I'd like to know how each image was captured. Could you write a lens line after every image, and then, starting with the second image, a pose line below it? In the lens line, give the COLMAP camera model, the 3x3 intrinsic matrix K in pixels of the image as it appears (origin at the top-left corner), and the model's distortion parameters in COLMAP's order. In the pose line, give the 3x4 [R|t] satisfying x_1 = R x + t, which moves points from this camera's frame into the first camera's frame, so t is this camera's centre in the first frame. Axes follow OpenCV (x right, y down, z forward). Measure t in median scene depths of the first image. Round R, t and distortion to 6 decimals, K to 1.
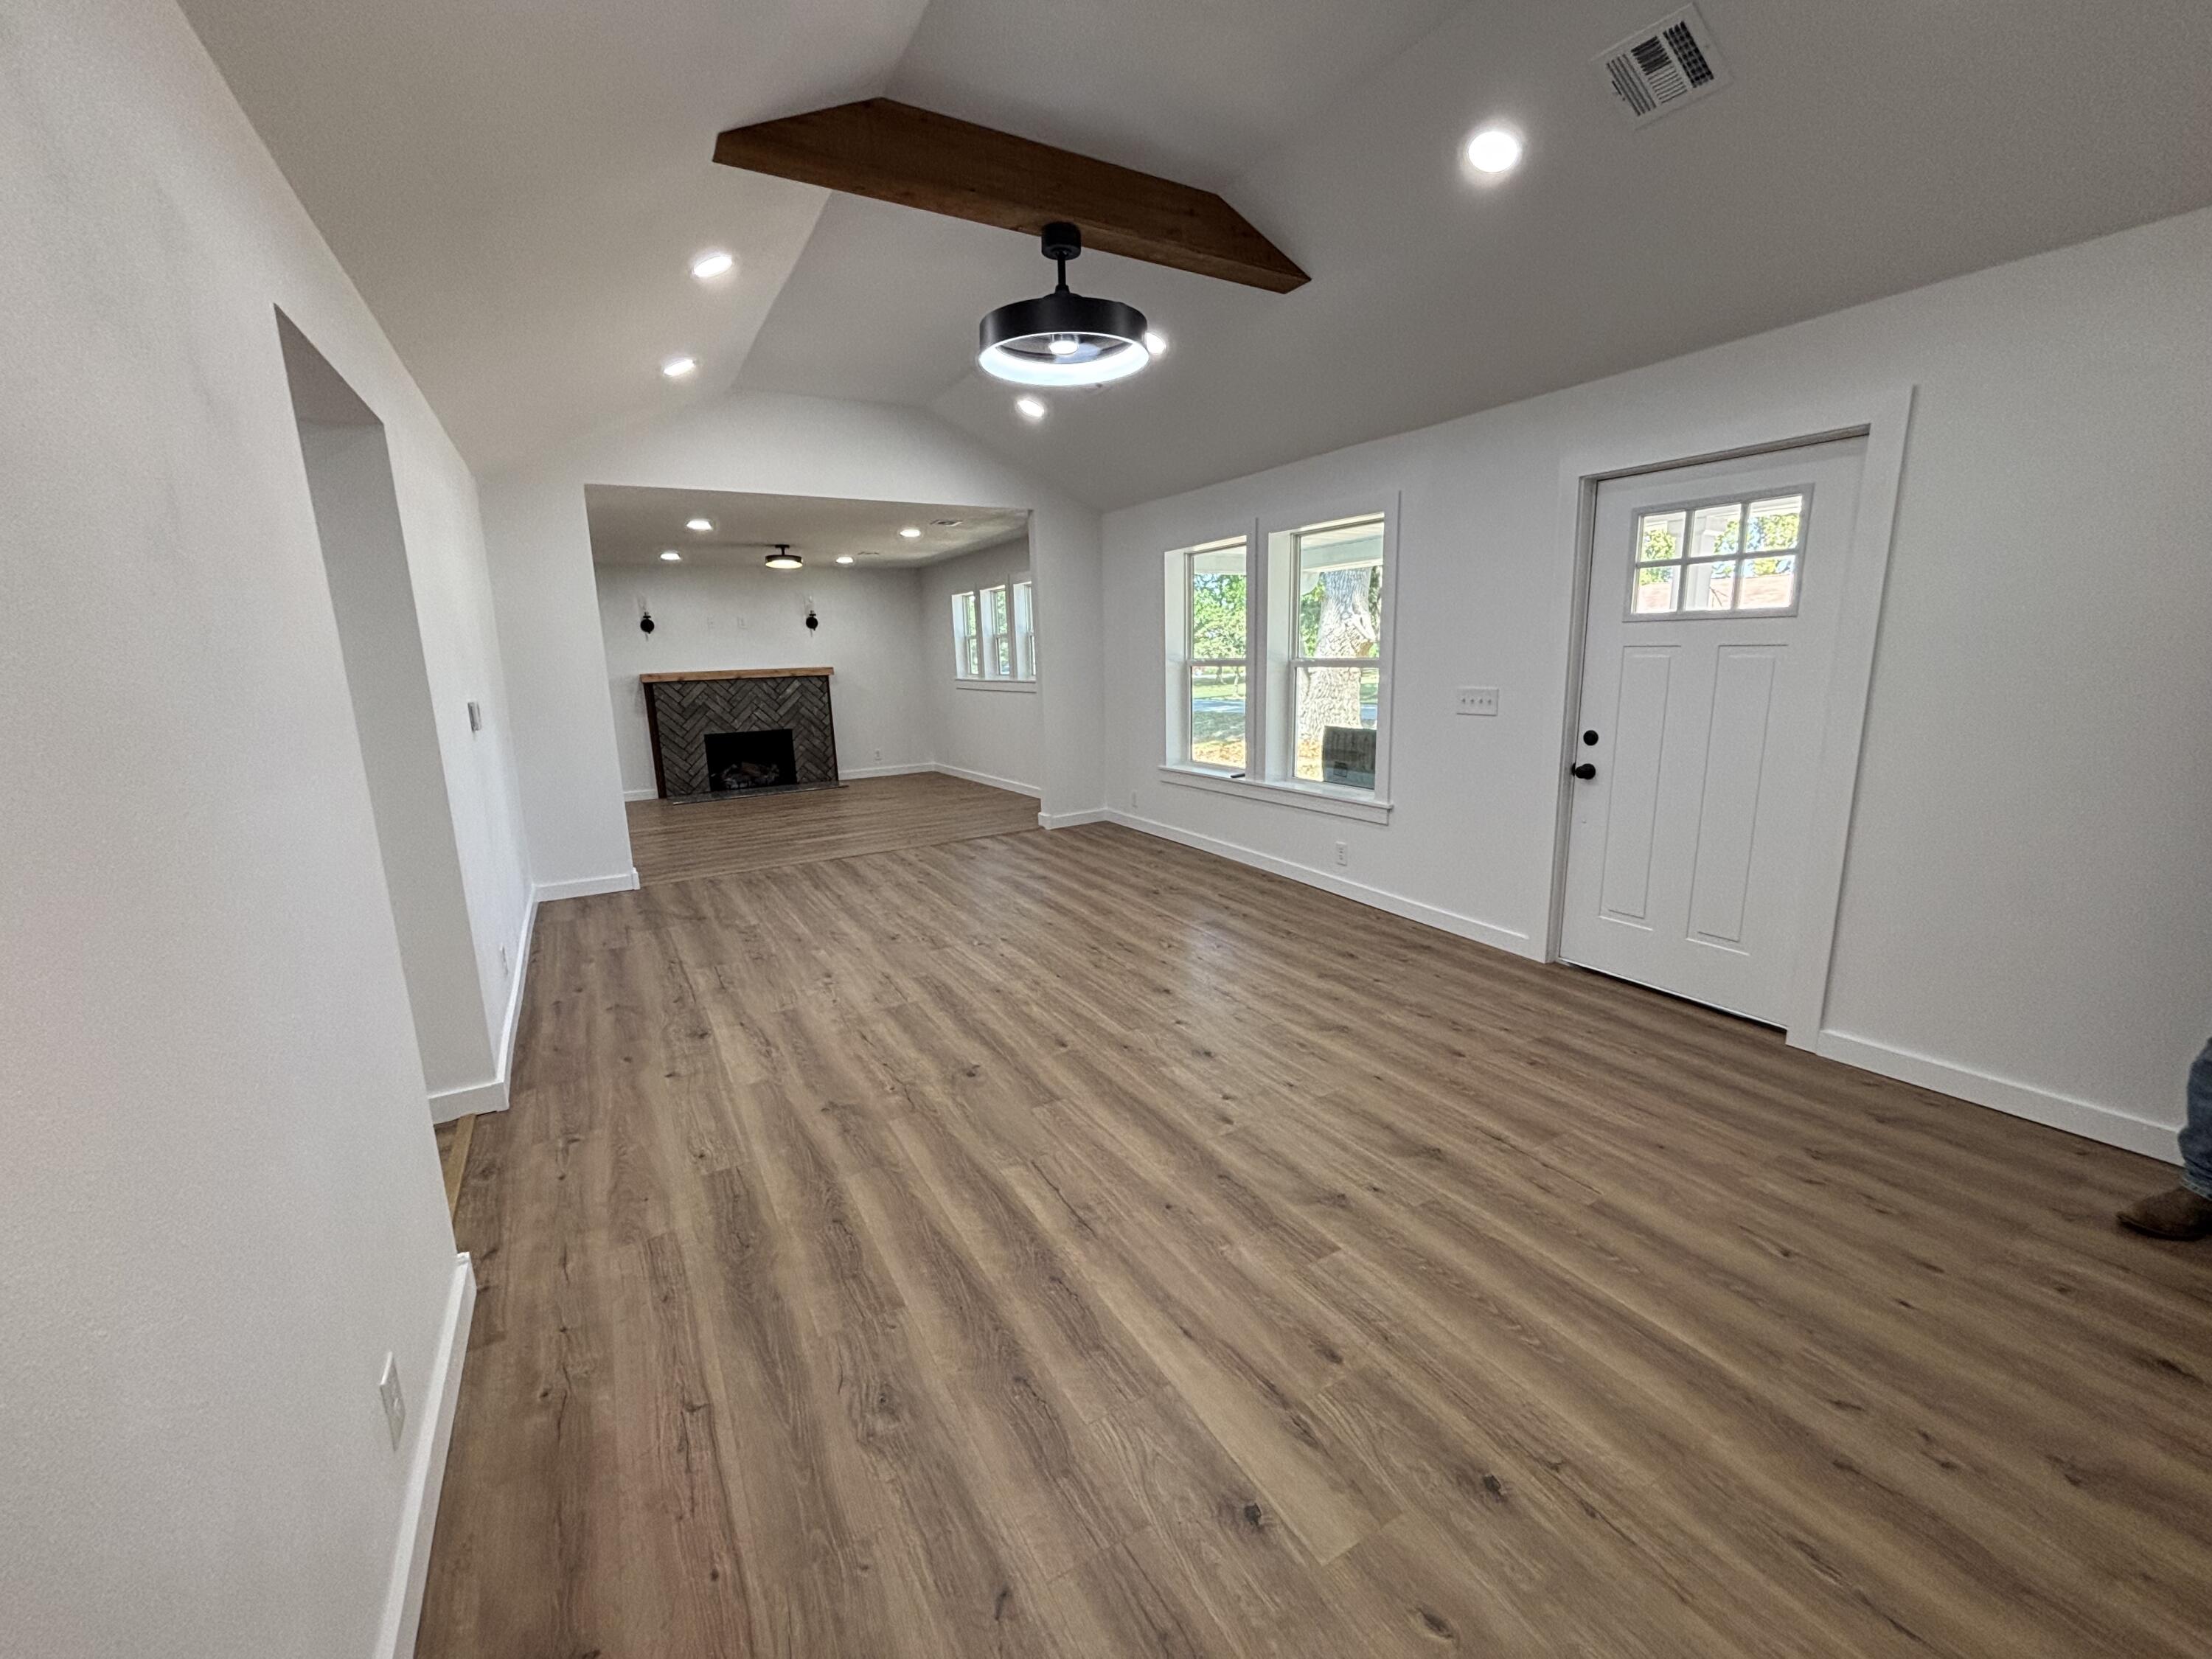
lens RADIAL K [[883.0, 0, 1106.0], [0, 883.0, 829.5], [0, 0, 1]] dist [0.015353, 0.000007]
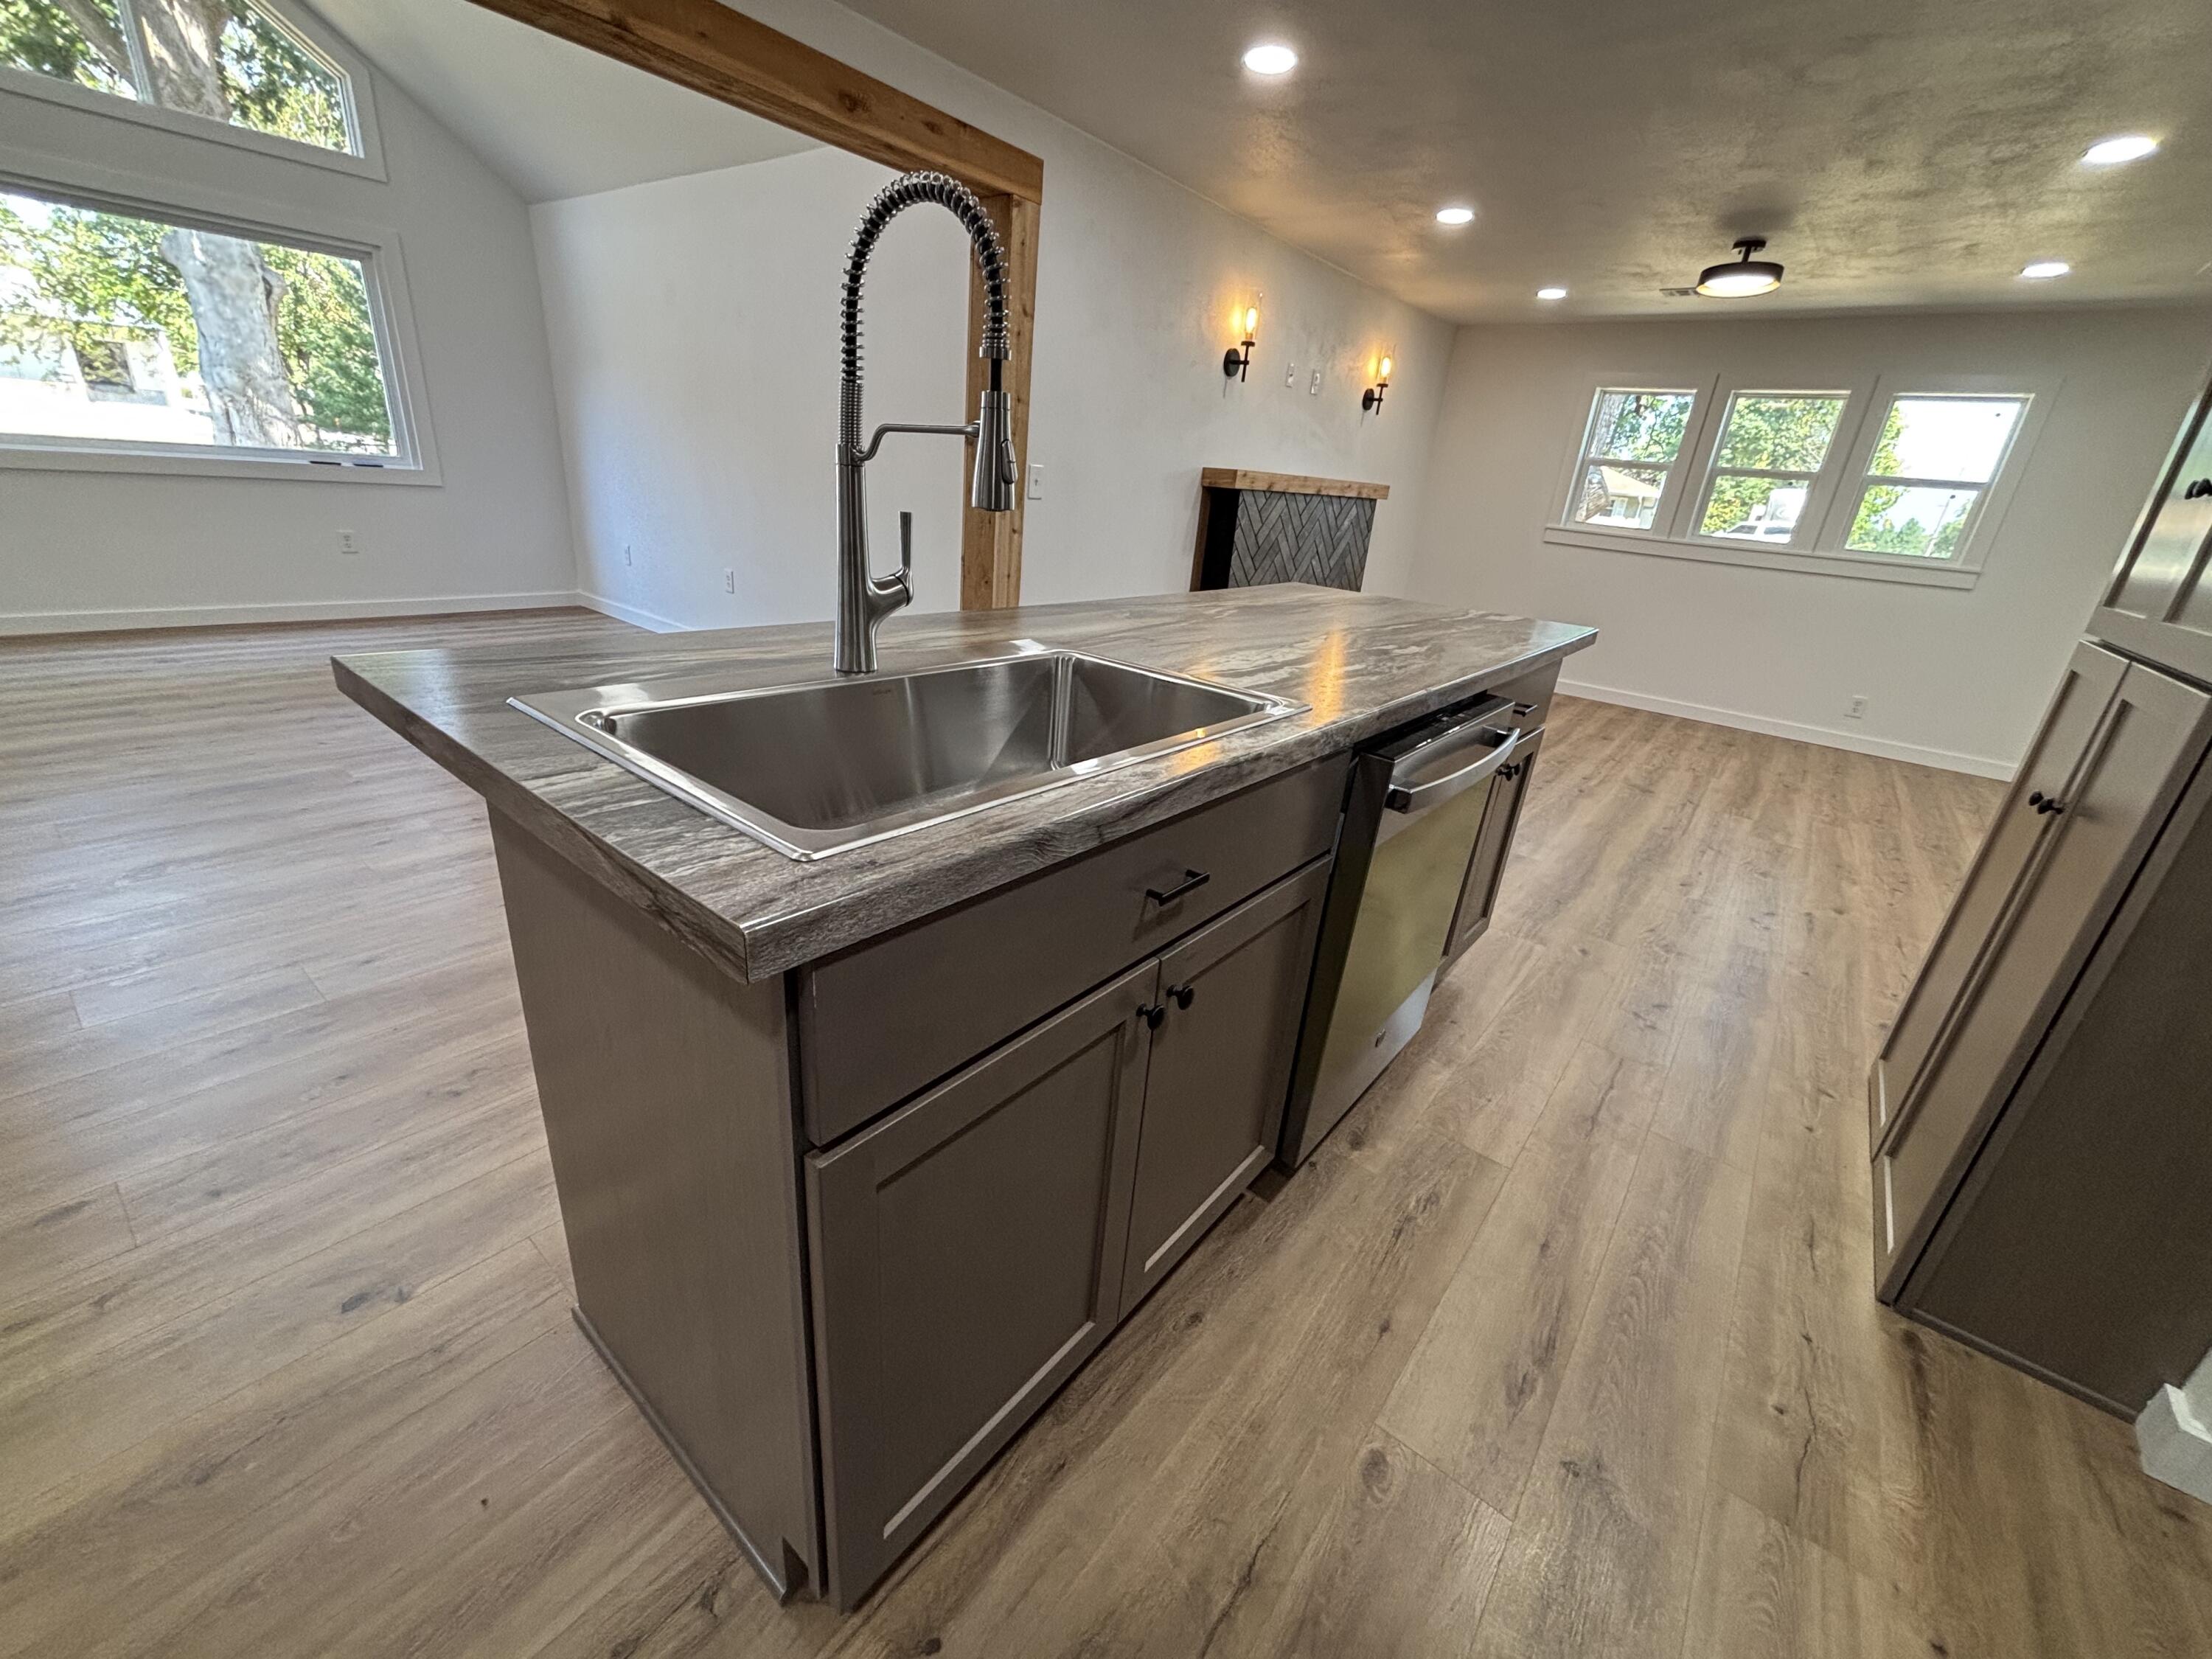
lens RADIAL K [[897.2, 0, 1107.9], [0, 897.2, 837.3], [0, 0, 1]] dist [0.001626, 0.000280]
pose [[0.930341, -0.030350, 0.365438, -1.665935], [-0.041425, 0.981491, 0.186976, -0.143977], [-0.364349, -0.189089, 0.911864, 1.167274]]
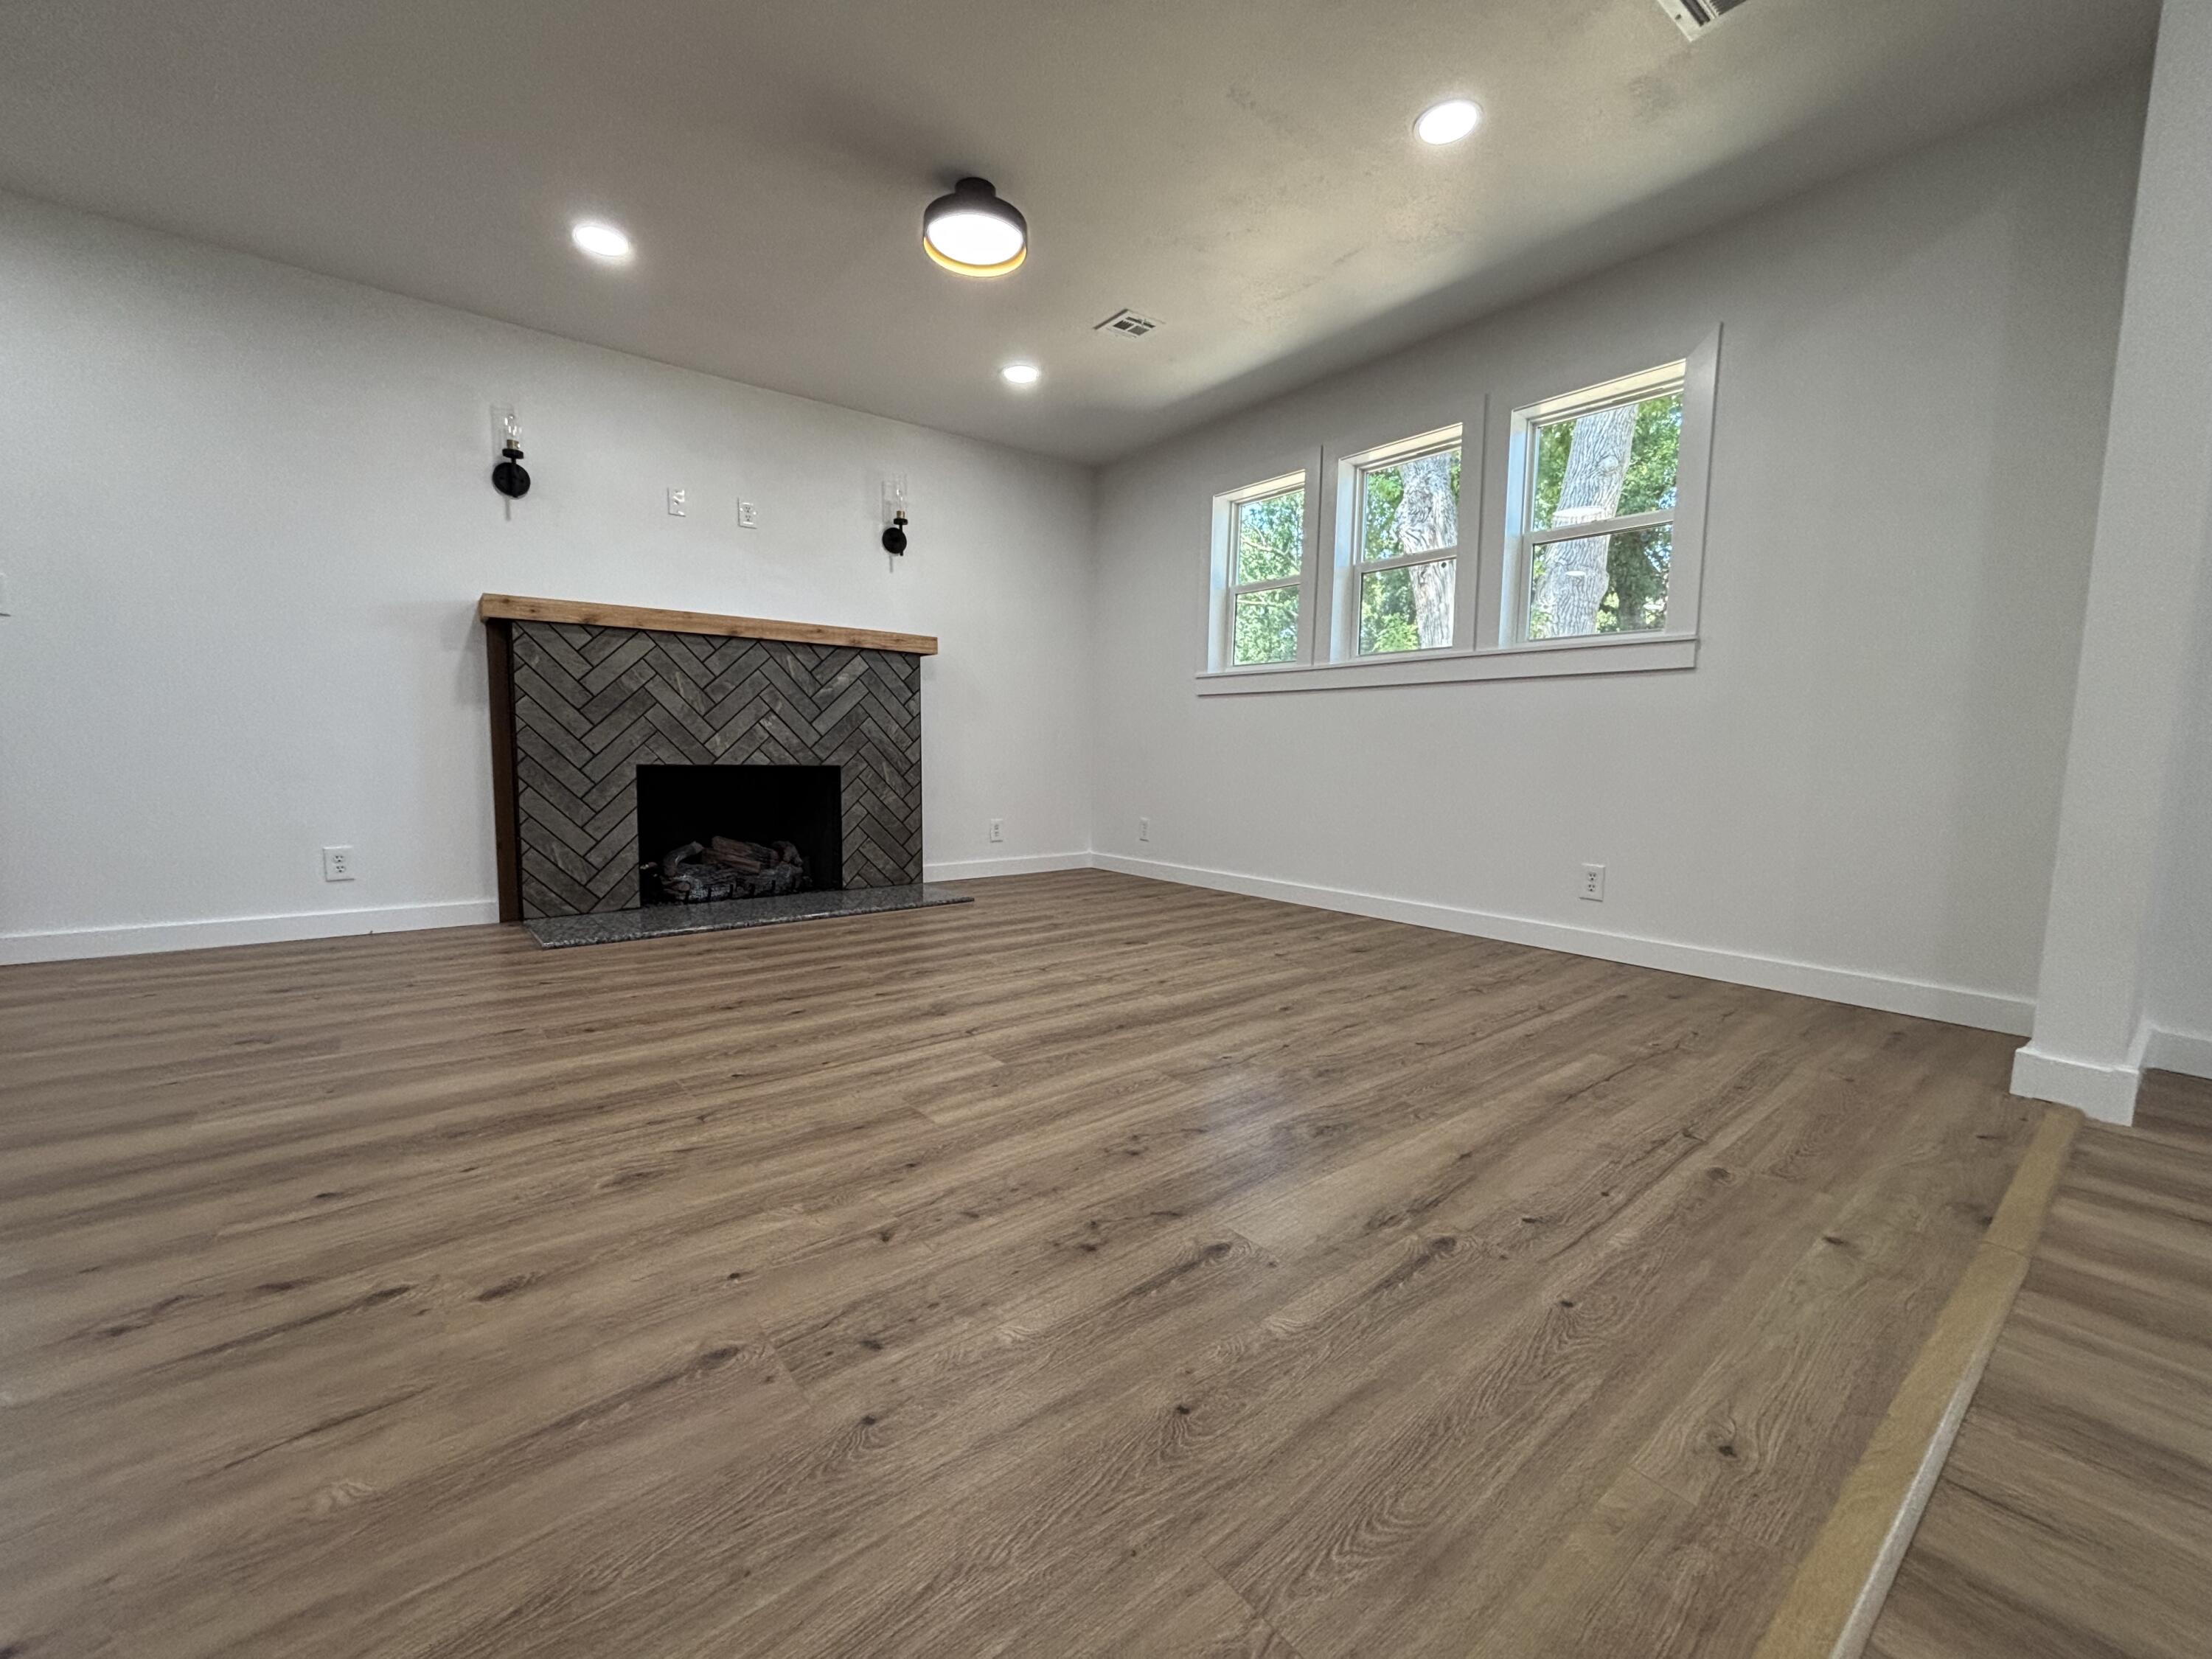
lens RADIAL K [[887.3, 0, 1100.6], [0, 887.3, 830.9], [0, 0, 1]] dist [0.001812, 0.000465]
pose [[0.991112, 0.031542, 0.129235, -0.667917], [-0.017088, 0.993622, -0.111460, -0.081970], [-0.131927, 0.108261, 0.985330, 1.305864]]
